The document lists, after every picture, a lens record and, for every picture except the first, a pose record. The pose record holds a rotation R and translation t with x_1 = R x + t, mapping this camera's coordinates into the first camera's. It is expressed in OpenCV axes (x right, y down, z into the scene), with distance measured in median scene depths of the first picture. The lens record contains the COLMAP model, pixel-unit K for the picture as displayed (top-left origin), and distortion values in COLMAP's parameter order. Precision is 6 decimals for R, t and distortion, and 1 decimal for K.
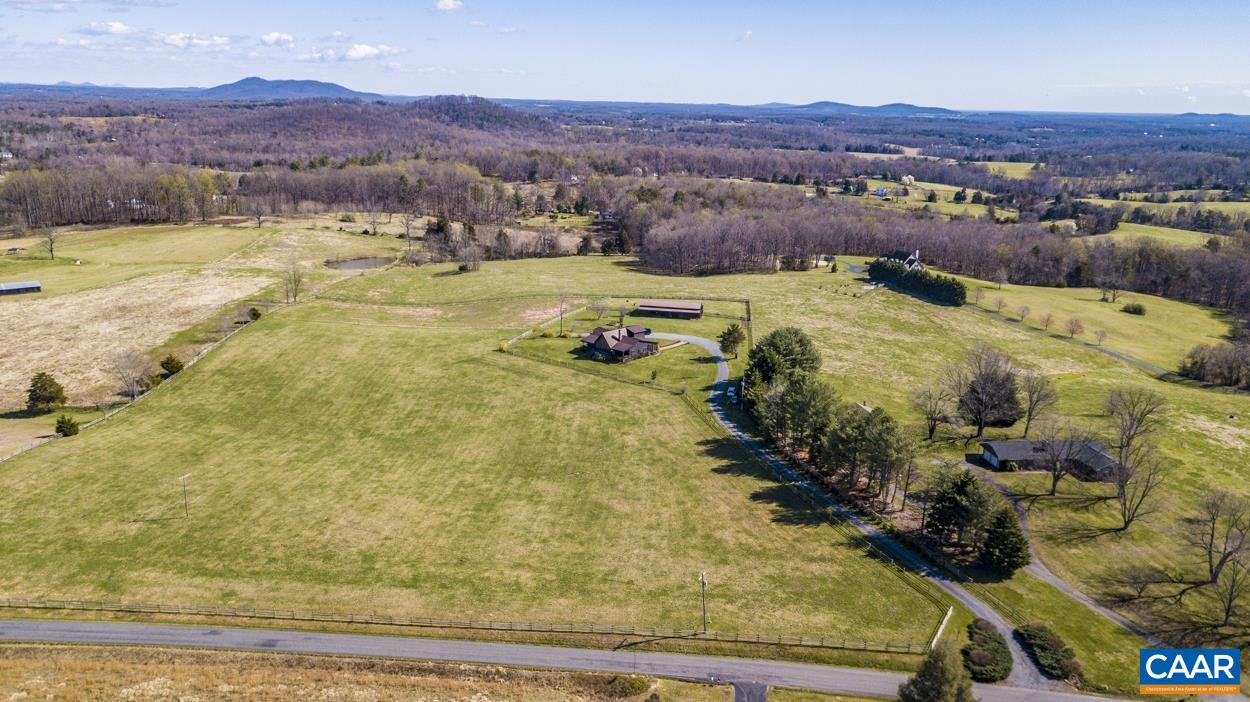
lens RADIAL K [[945.5, 0, 609.9], [0, 945.5, 349.4], [0, 0, 1]] dist [0.026454, 0.009275]
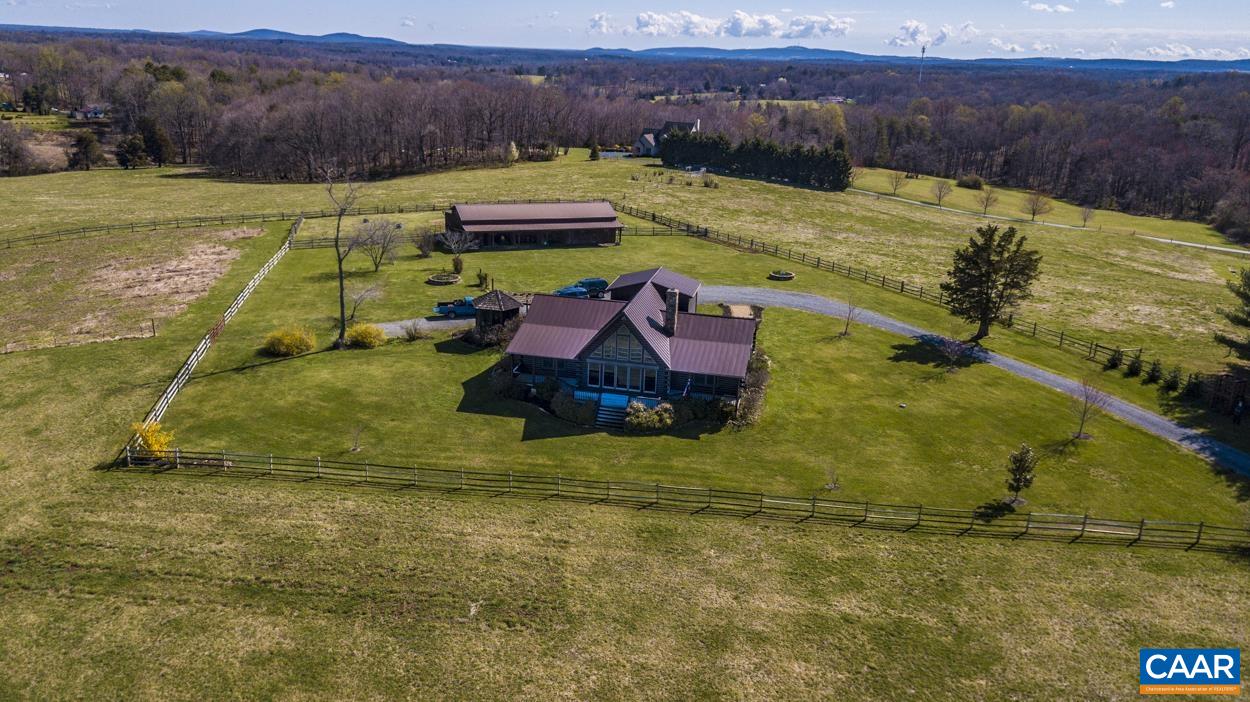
lens RADIAL K [[945.5, 0, 609.9], [0, 945.5, 349.4], [0, 0, 1]] dist [0.026454, 0.009275]
pose [[0.850896, -0.153333, 0.502458, -0.079005], [0.120193, 0.987908, 0.097932, -0.019040], [-0.511399, -0.022938, 0.859037, 0.470139]]
